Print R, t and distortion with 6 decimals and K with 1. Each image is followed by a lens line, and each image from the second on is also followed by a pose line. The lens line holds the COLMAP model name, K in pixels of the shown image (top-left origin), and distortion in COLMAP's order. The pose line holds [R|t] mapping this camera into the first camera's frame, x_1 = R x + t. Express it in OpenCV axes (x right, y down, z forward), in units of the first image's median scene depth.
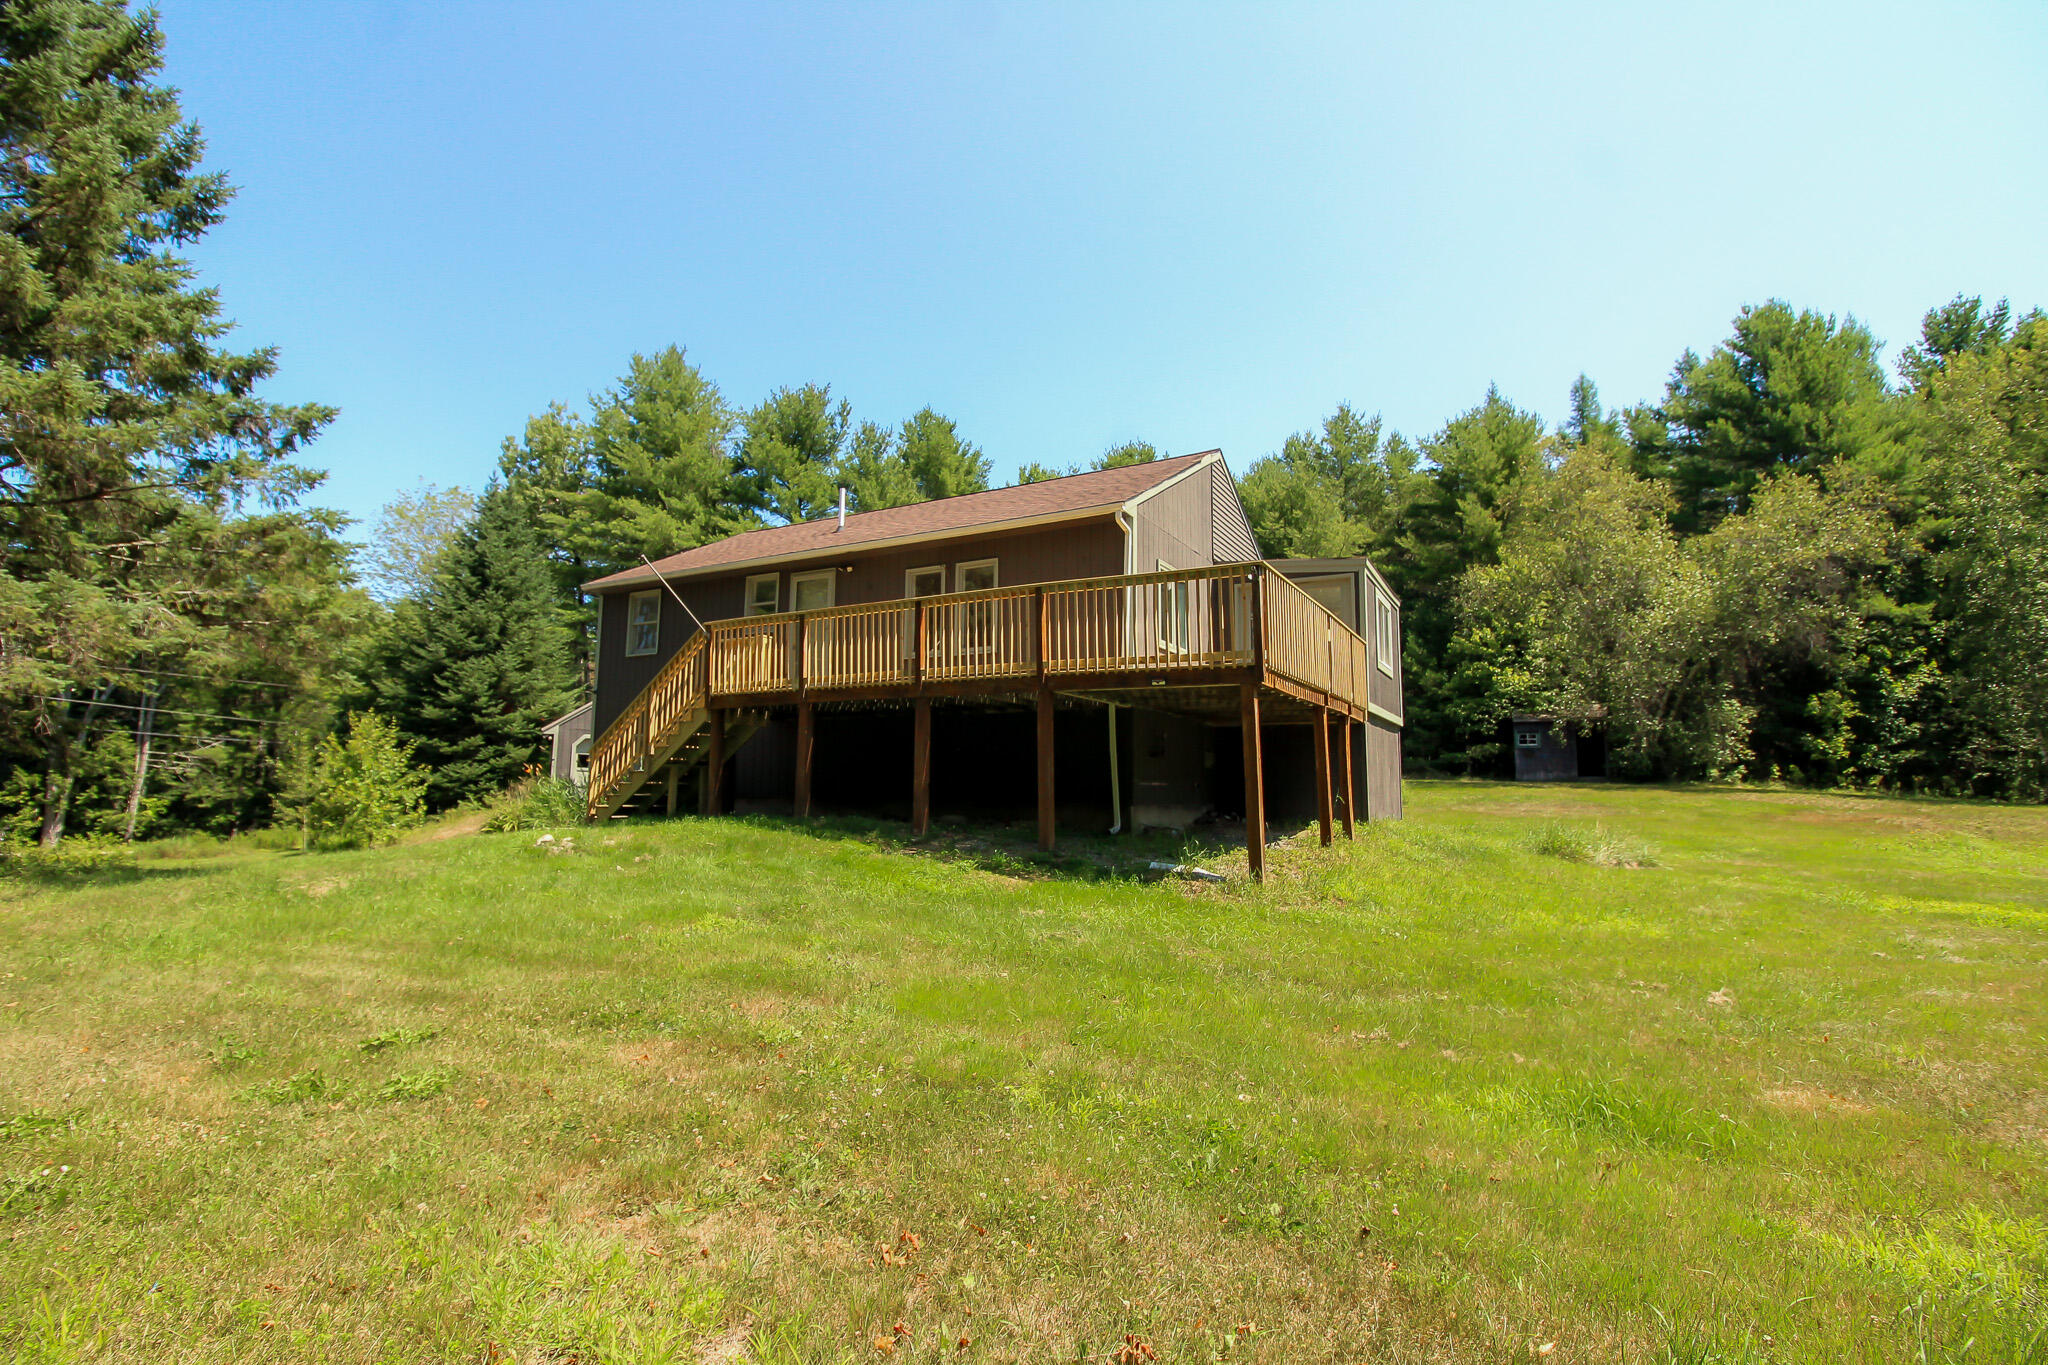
lens RADIAL K [[942.4, 0, 997.1], [0, 942.4, 689.9], [0, 0, 1]] dist [-0.017372, -0.004824]
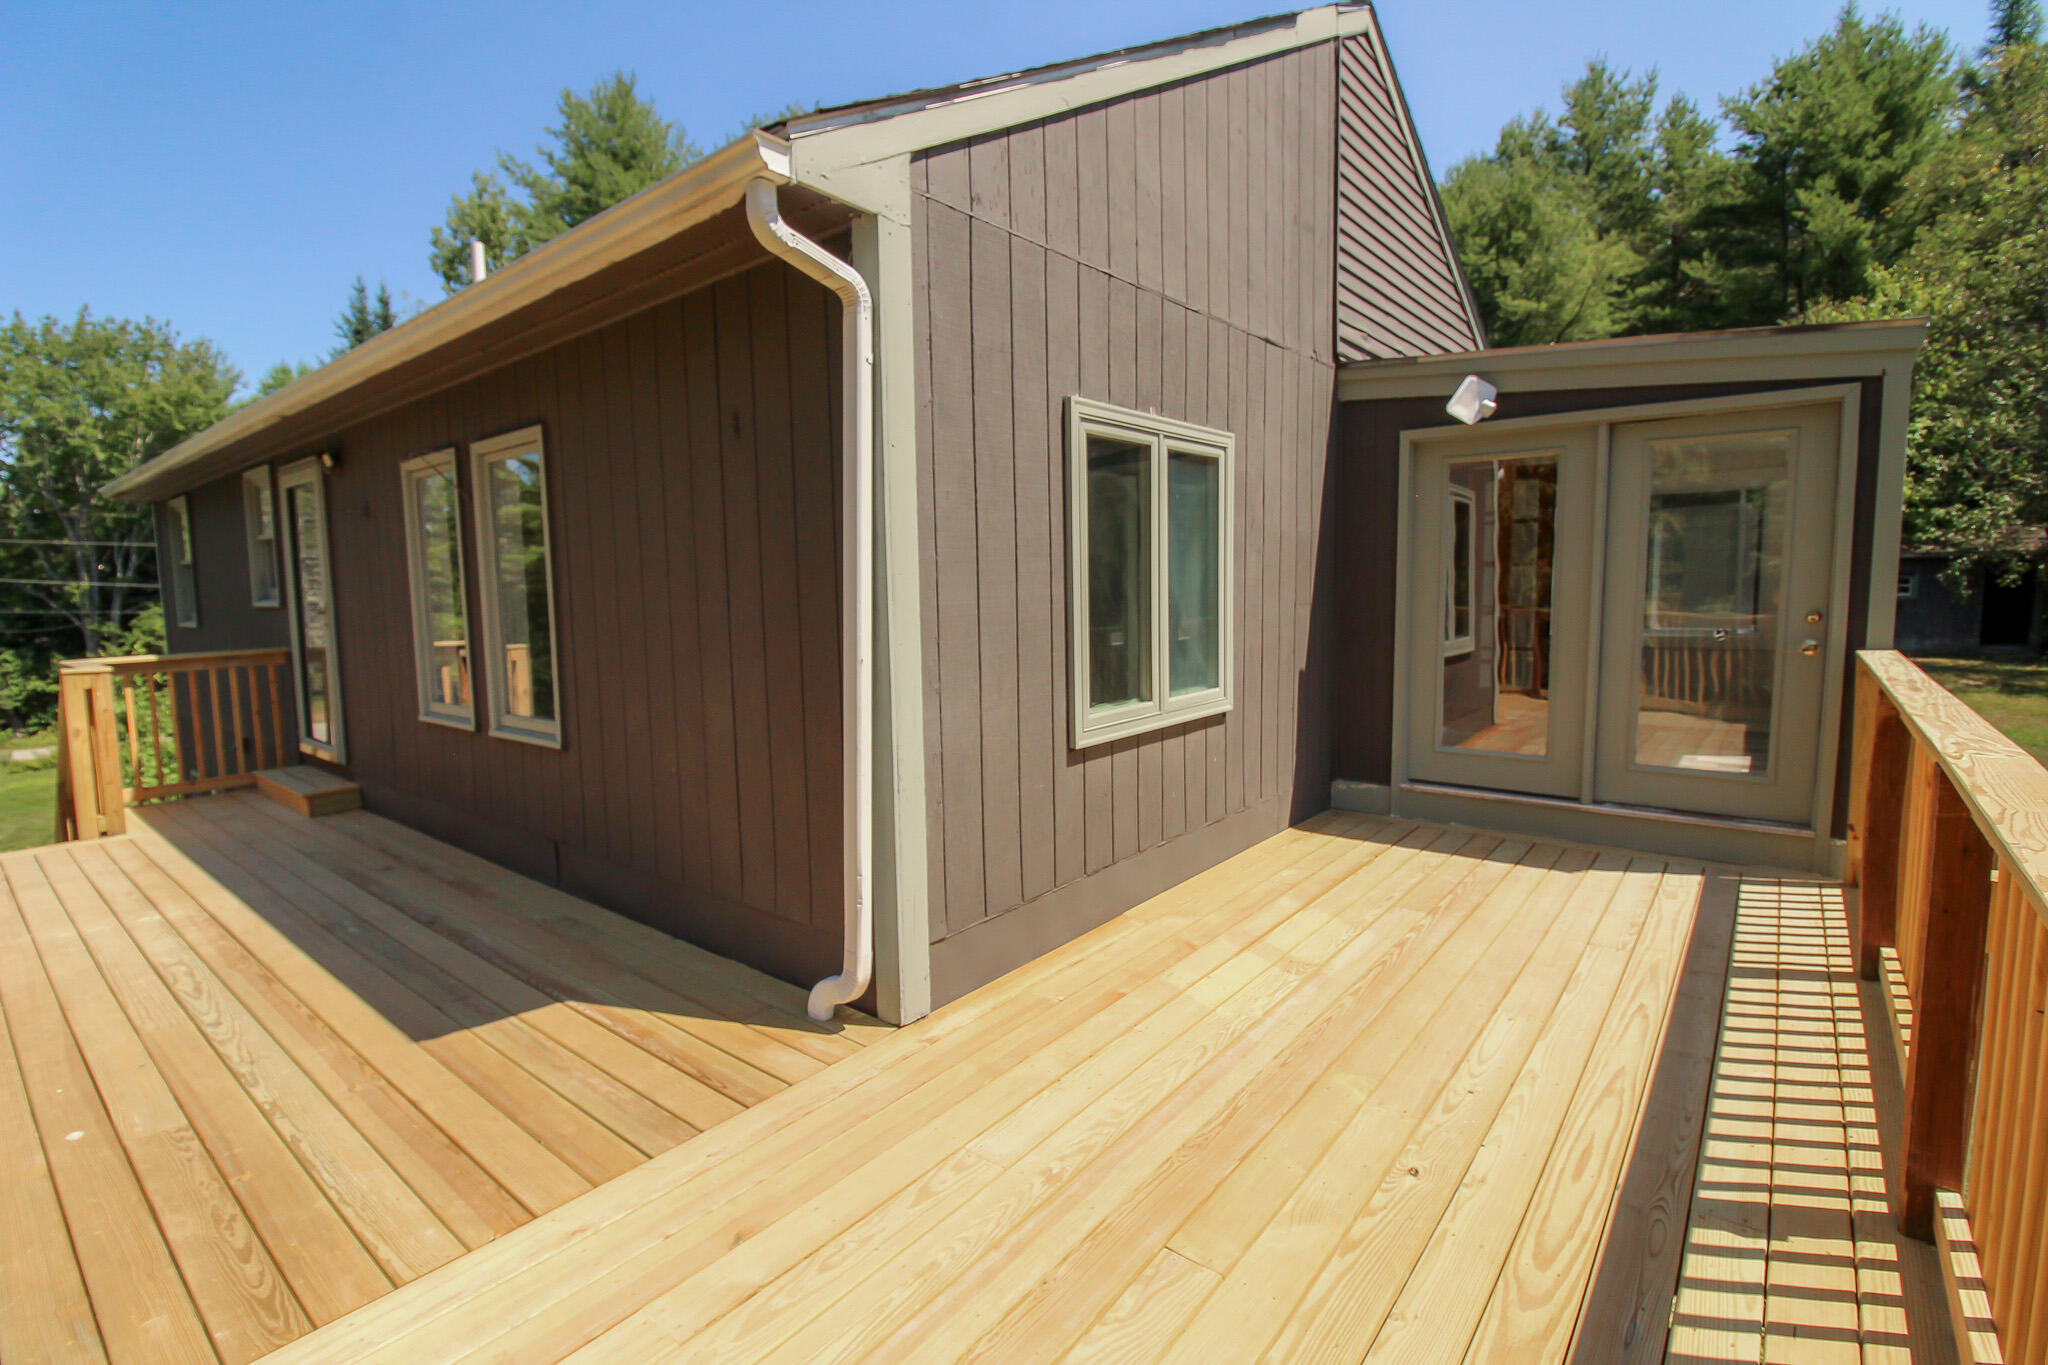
lens RADIAL K [[942.4, 0, 1001.2], [0, 942.4, 682.3], [0, 0, 1]] dist [-0.017372, -0.004824]
pose [[0.985735, -0.018489, -0.167286, 0.072487], [0.053951, 0.976209, 0.210014, -0.043882], [0.159423, -0.216043, 0.963281, 0.275895]]
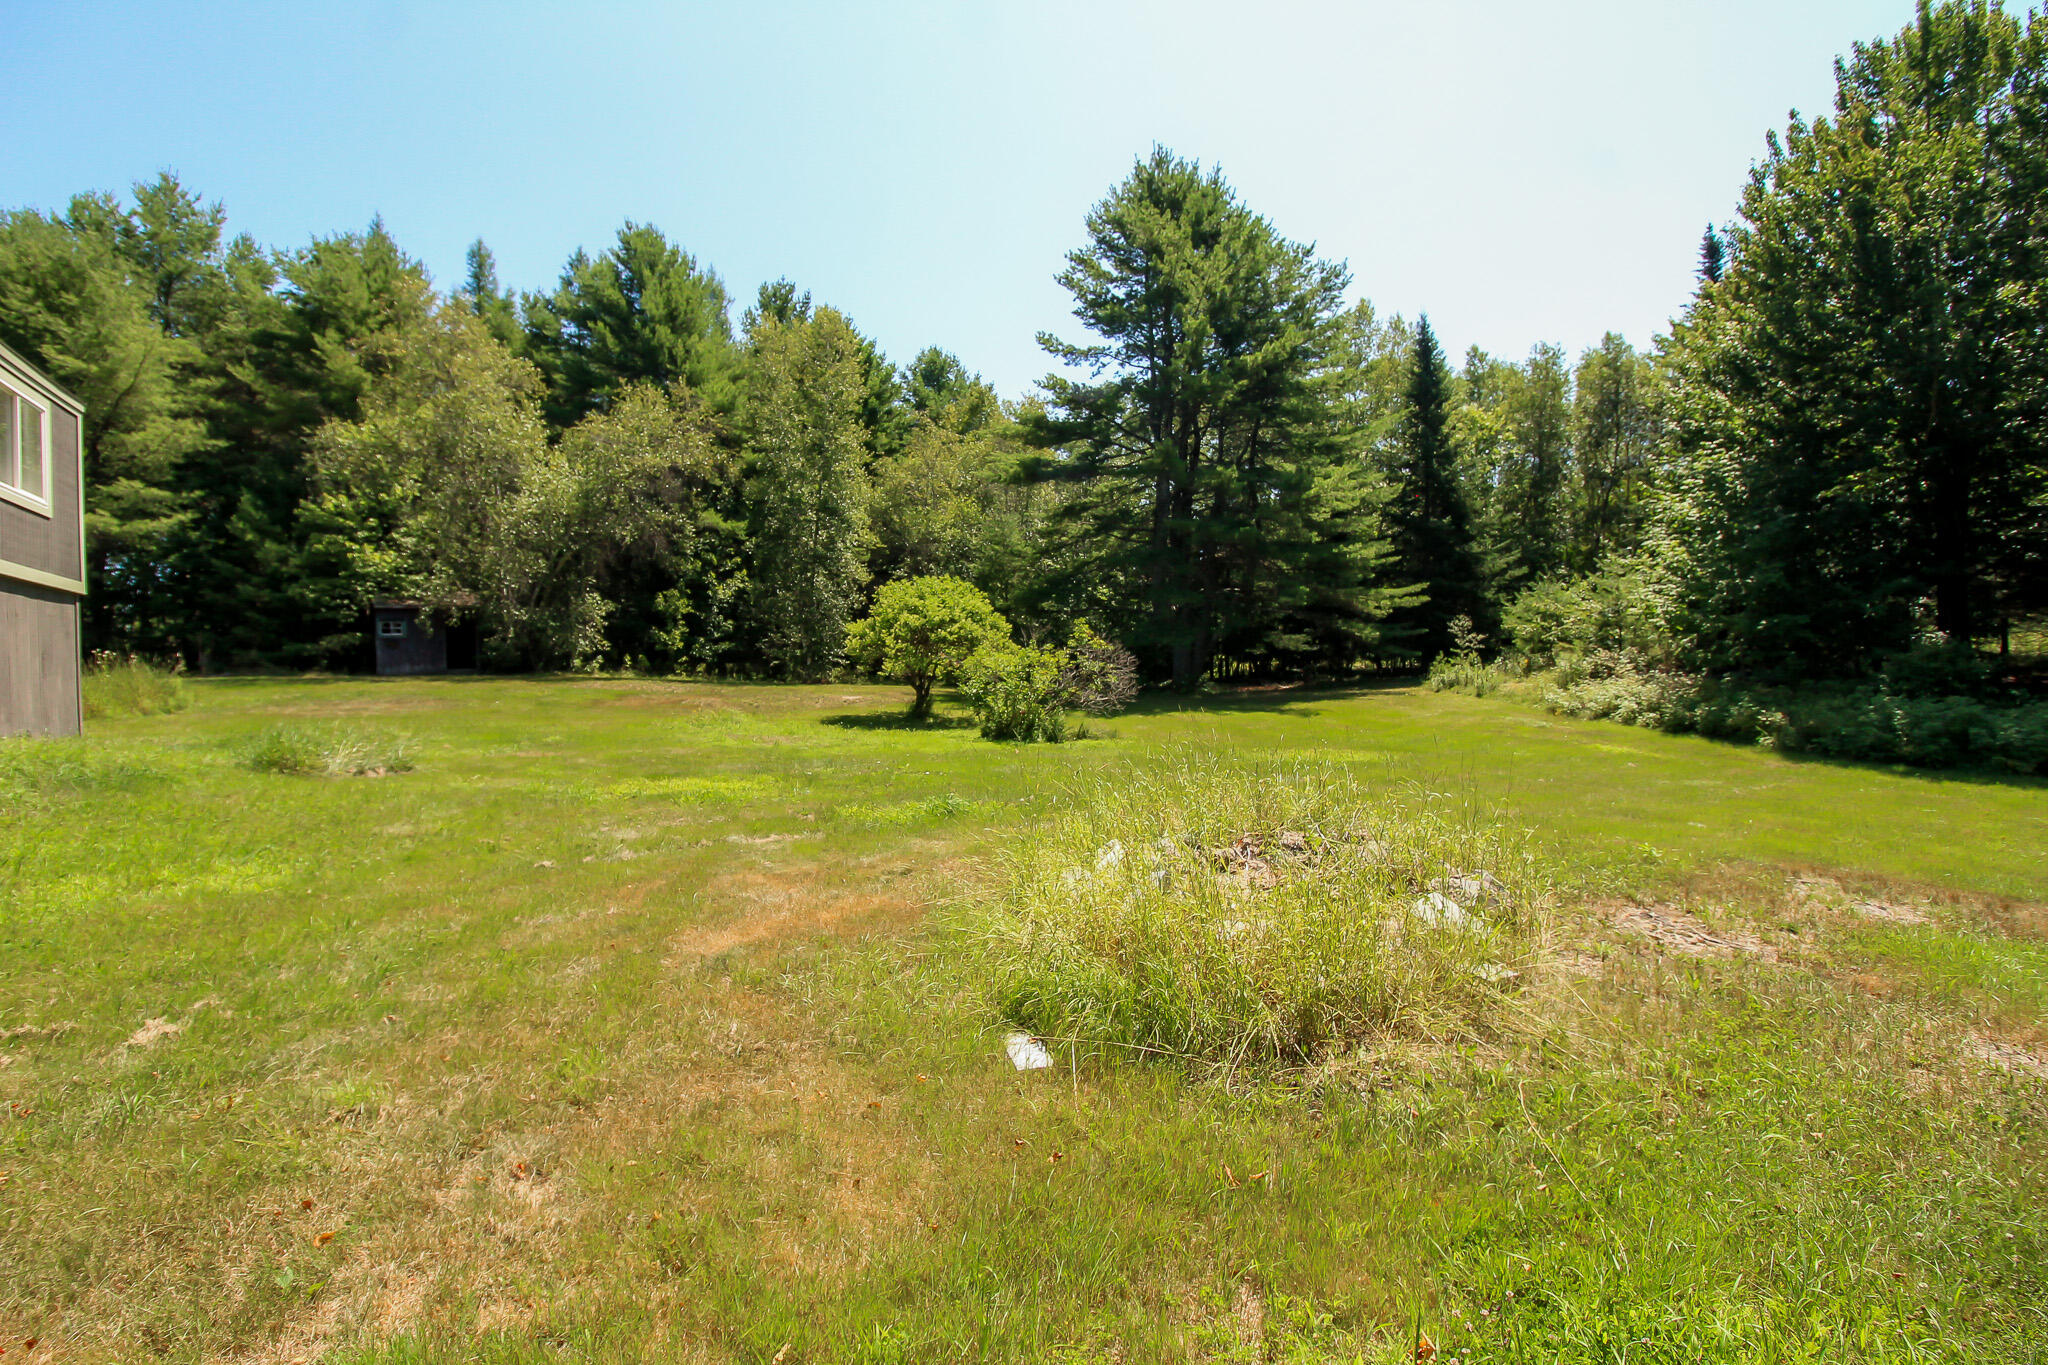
lens RADIAL K [[942.4, 0, 1010.3], [0, 942.4, 687.6], [0, 0, 1]] dist [-0.017372, -0.004824]
pose [[0.506913, -0.035900, 0.861250, 0.095807], [-0.057238, 0.995525, 0.075186, 0.008533], [-0.860095, -0.087409, 0.502590, 0.047421]]
